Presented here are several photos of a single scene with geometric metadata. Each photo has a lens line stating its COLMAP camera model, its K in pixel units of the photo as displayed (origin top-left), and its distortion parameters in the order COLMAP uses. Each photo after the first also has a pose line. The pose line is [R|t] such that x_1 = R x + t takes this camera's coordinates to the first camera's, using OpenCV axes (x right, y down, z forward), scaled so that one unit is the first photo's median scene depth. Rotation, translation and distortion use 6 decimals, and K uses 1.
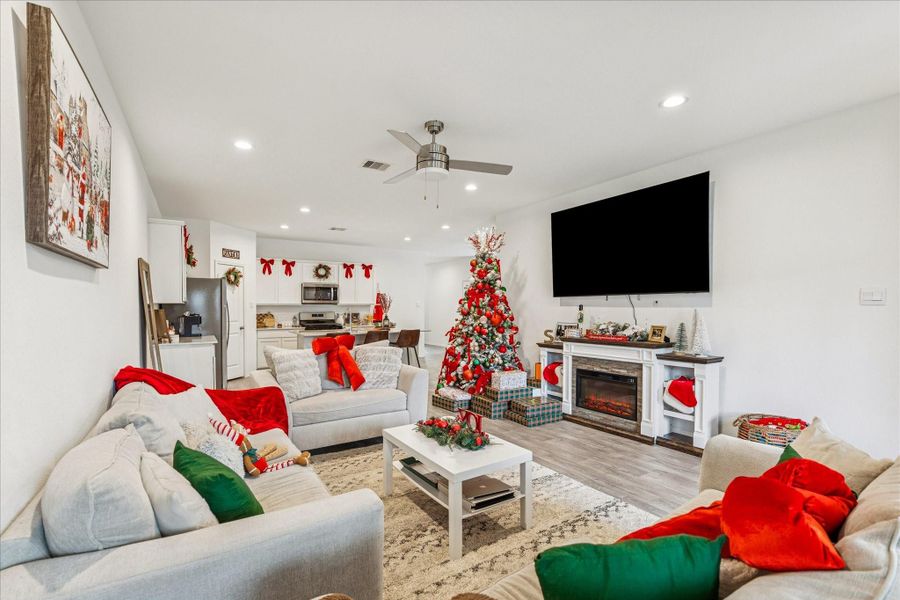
lens RADIAL K [[393.2, 0, 437.6], [0, 393.2, 302.3], [0, 0, 1]] dist [-0.000467, -0.000105]
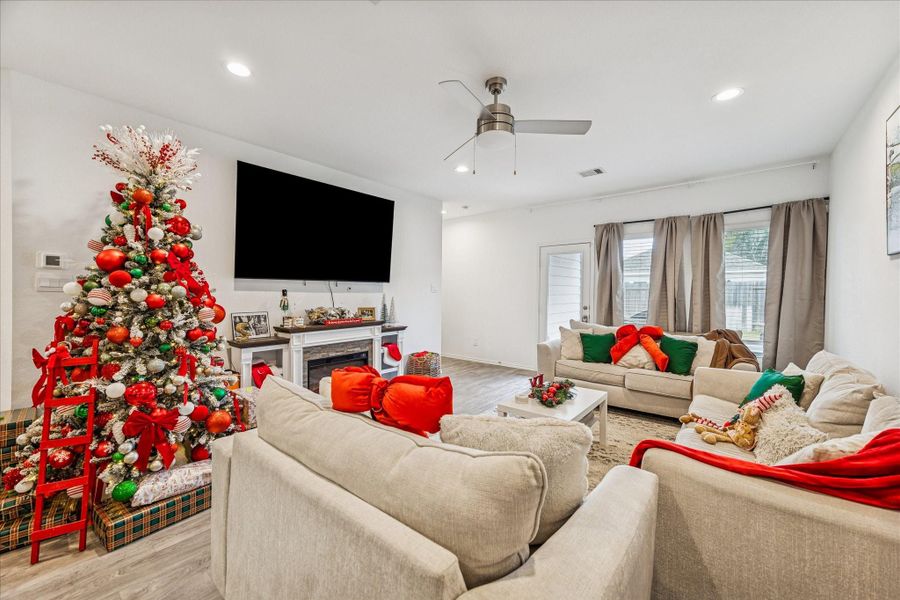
lens RADIAL K [[369.6, 0, 446.9], [0, 369.6, 312.0], [0, 0, 1]] dist [-0.000188, -0.000049]
pose [[-0.318111, -0.033621, 0.947457, -0.619912], [-0.000125, 0.999372, 0.035422, 0.032391], [-0.948053, 0.011150, -0.317916, 1.115441]]
